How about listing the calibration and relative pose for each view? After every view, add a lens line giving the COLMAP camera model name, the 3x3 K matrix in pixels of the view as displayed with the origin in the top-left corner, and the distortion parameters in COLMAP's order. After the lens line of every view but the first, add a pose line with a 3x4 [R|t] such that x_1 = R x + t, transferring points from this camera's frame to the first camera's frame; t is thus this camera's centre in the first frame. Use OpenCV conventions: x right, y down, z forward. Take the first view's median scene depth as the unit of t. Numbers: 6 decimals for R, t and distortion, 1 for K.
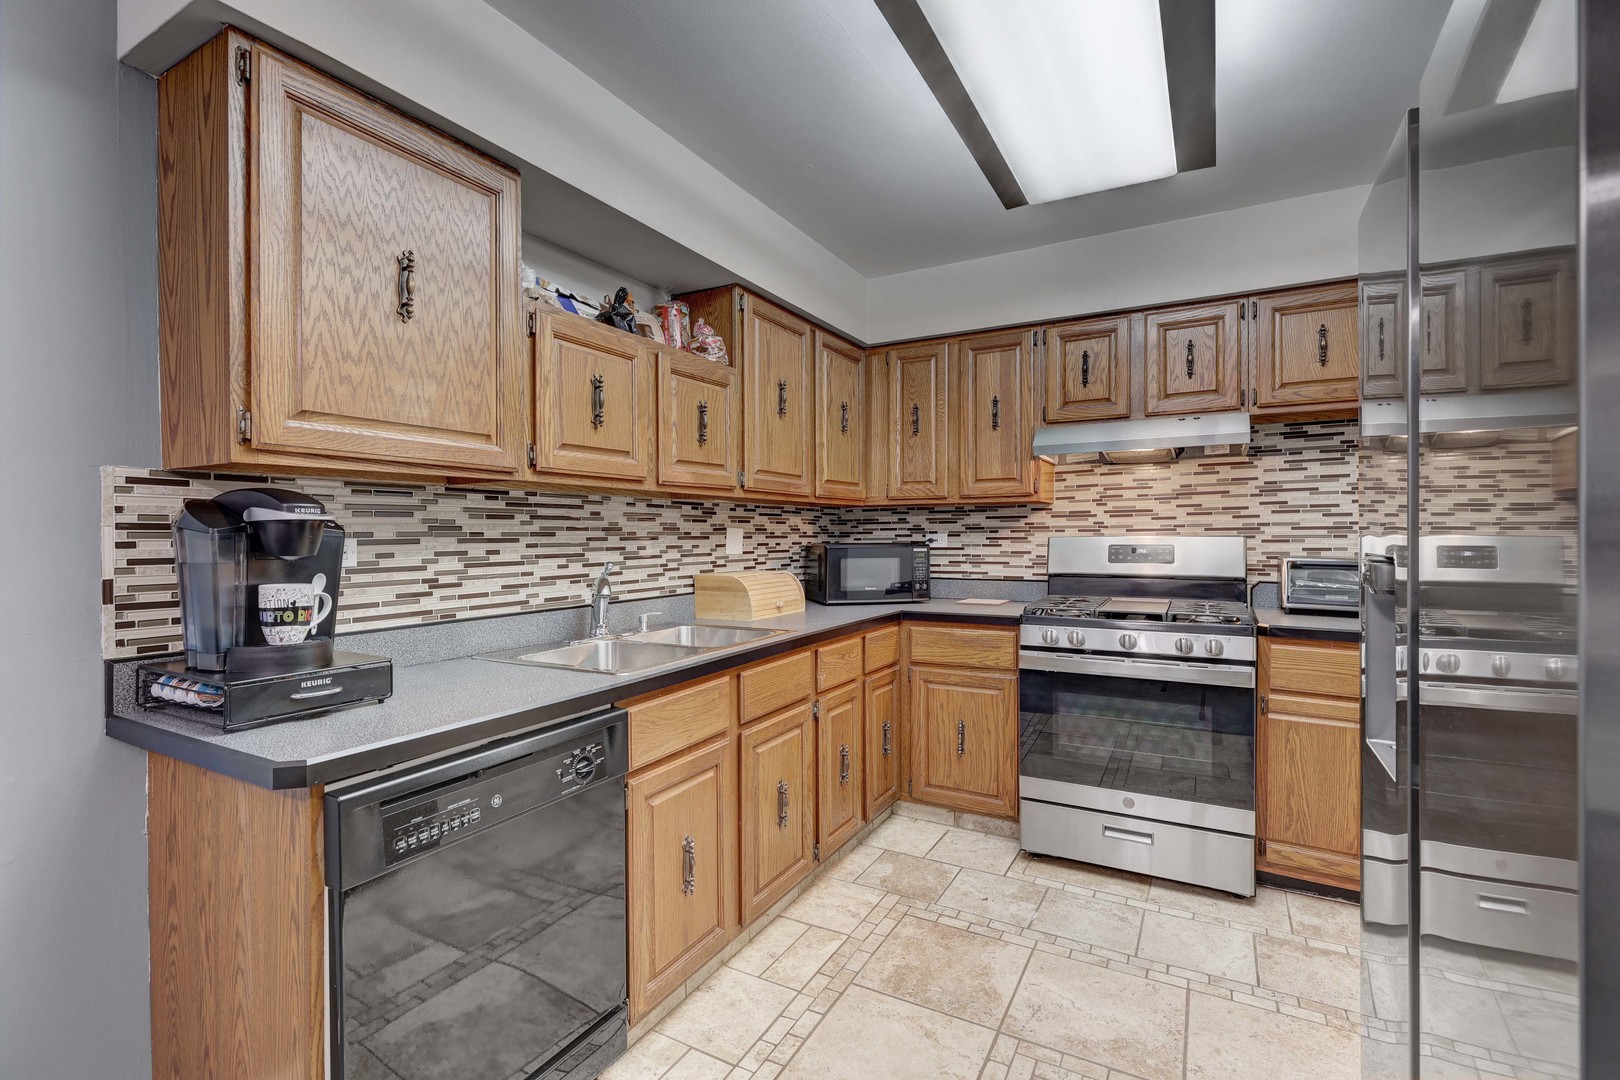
lens RADIAL K [[726.6, 0, 807.1], [0, 726.6, 534.8], [0, 0, 1]] dist [-0.002674, -0.000488]
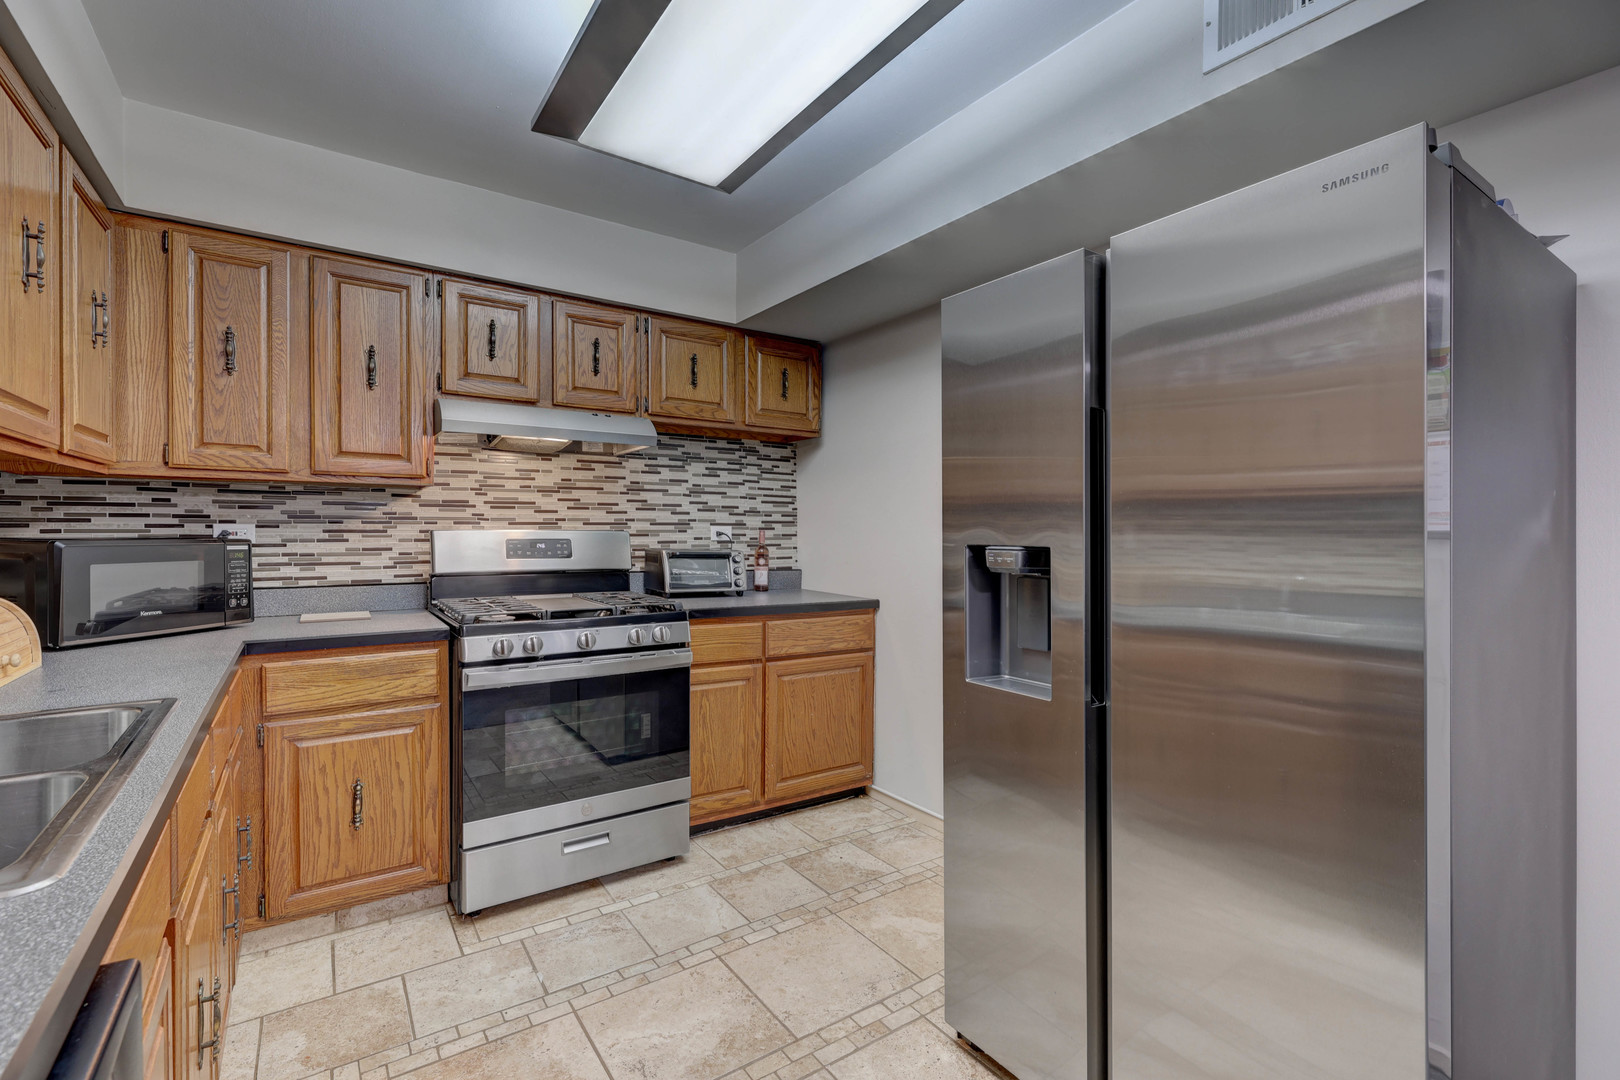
lens RADIAL K [[721.0, 0, 814.8], [0, 721.0, 527.6], [0, 0, 1]] dist [0.000917, 0.000179]
pose [[0.436309, 0.010533, 0.899735, -0.318879], [-0.008680, 0.999934, -0.007496, 0.004052], [-0.899755, -0.004539, 0.436372, 0.357519]]
